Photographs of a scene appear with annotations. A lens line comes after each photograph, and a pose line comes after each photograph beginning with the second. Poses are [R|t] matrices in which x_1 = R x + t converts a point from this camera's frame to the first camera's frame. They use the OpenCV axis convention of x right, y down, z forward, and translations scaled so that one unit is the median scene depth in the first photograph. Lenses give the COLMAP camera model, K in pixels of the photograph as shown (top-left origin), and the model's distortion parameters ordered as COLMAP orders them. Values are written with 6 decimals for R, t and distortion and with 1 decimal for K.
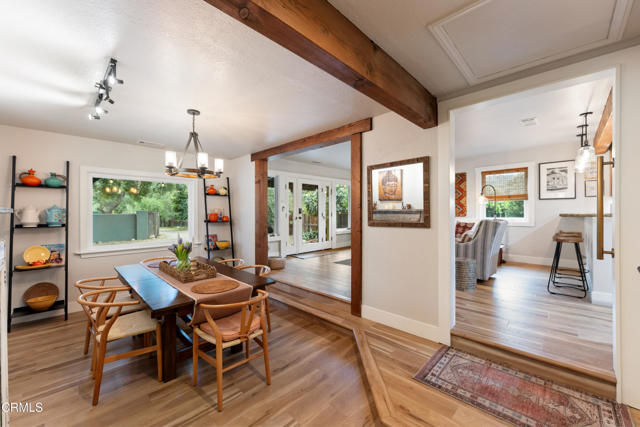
lens RADIAL K [[257.5, 0, 319.6], [0, 257.5, 212.0], [0, 0, 1]] dist [-0.004536, 0.000332]
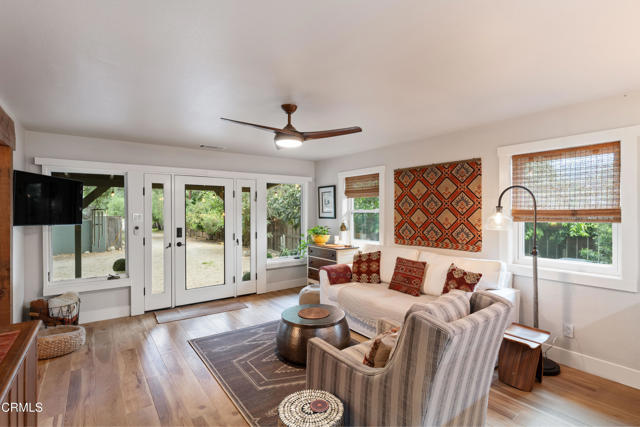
lens RADIAL K [[313.8, 0, 320.0], [0, 313.8, 212.5], [0, 0, 1]] dist [-0.001853, -0.001127]
pose [[0.986155, 0.002992, -0.165798, 0.424665], [-0.002056, 0.999981, 0.005817, -0.064792], [0.165813, -0.005395, 0.986142, 0.437148]]
